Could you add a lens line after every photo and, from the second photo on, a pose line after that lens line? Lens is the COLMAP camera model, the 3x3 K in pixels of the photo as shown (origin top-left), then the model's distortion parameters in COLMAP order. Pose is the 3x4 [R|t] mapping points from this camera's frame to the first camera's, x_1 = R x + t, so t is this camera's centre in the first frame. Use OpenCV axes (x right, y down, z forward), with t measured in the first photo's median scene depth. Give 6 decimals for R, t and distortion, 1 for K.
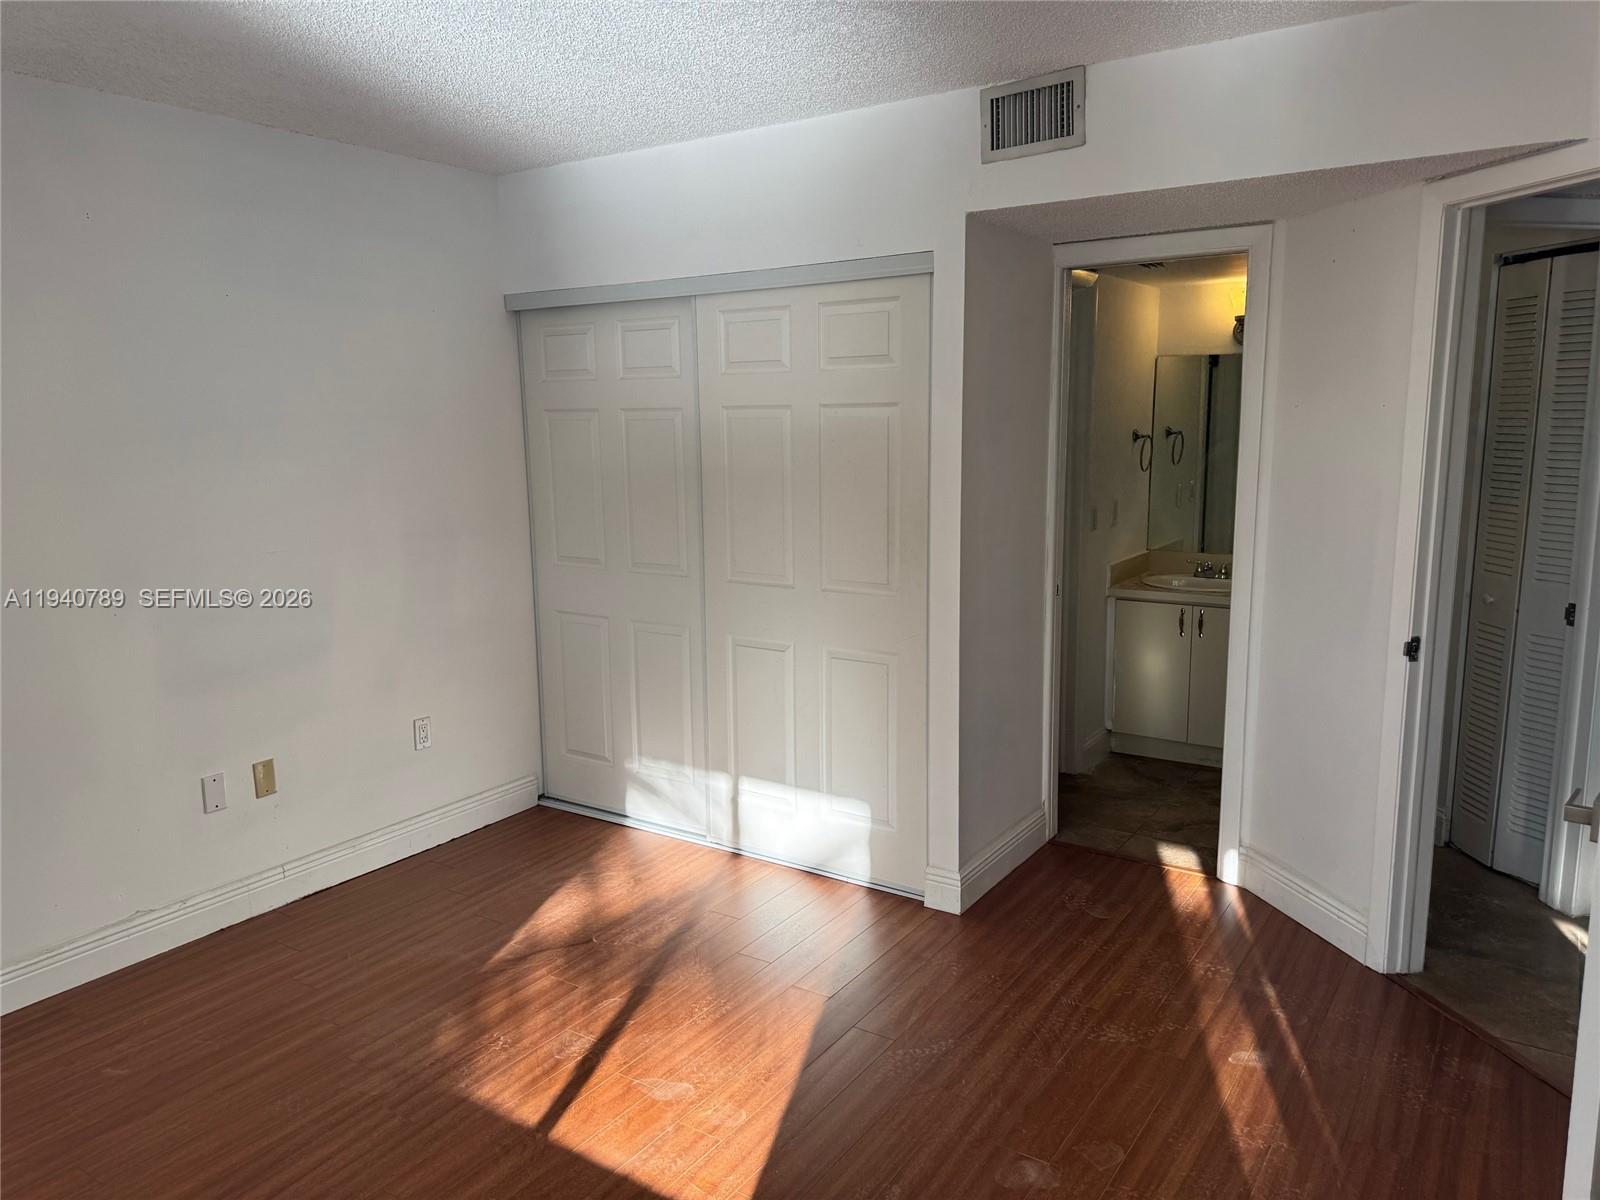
lens RADIAL K [[1133.1, 0, 795.8], [0, 1133.1, 604.9], [0, 0, 1]] dist [0.072434, -0.098421]
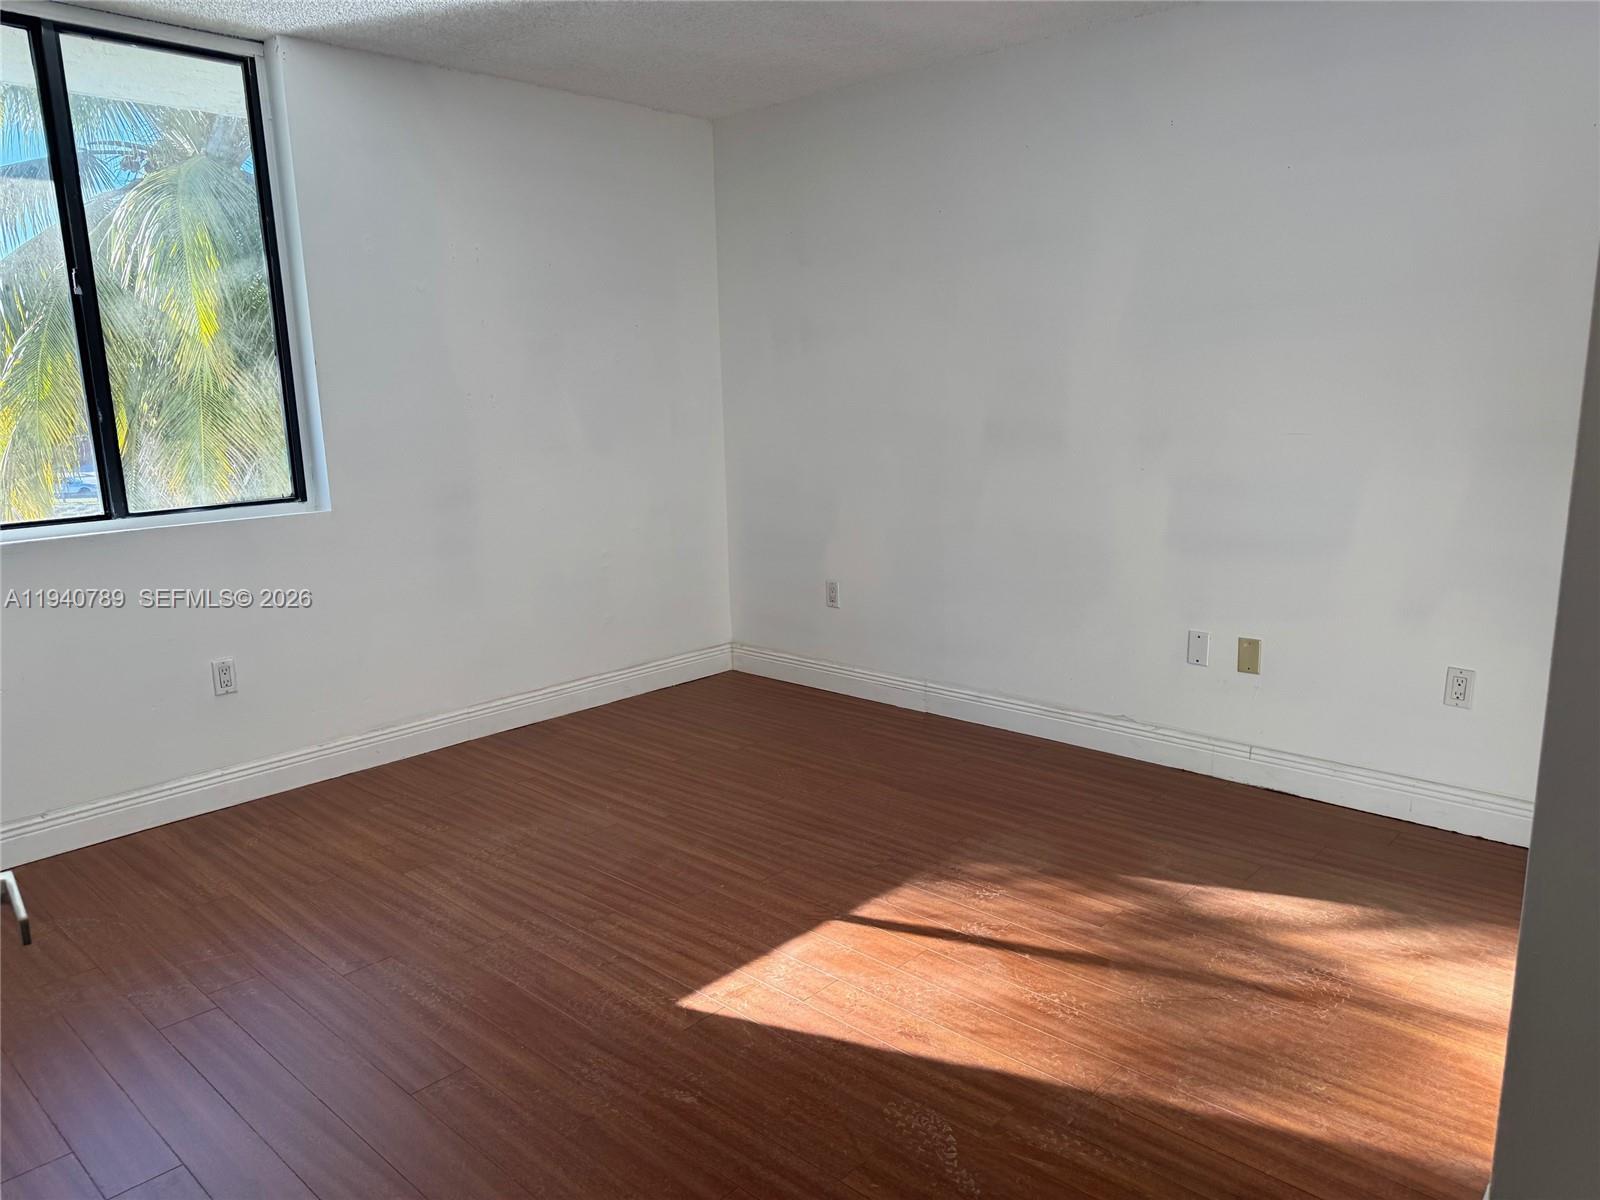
lens RADIAL K [[1133.1, 0, 795.8], [0, 1133.1, 604.9], [0, 0, 1]] dist [0.072434, -0.098421]
pose [[-0.157714, 0.215503, -0.963683, 0.664298], [-0.140126, 0.961137, 0.237866, -0.091325], [0.977492, 0.172552, -0.121387, 0.830199]]
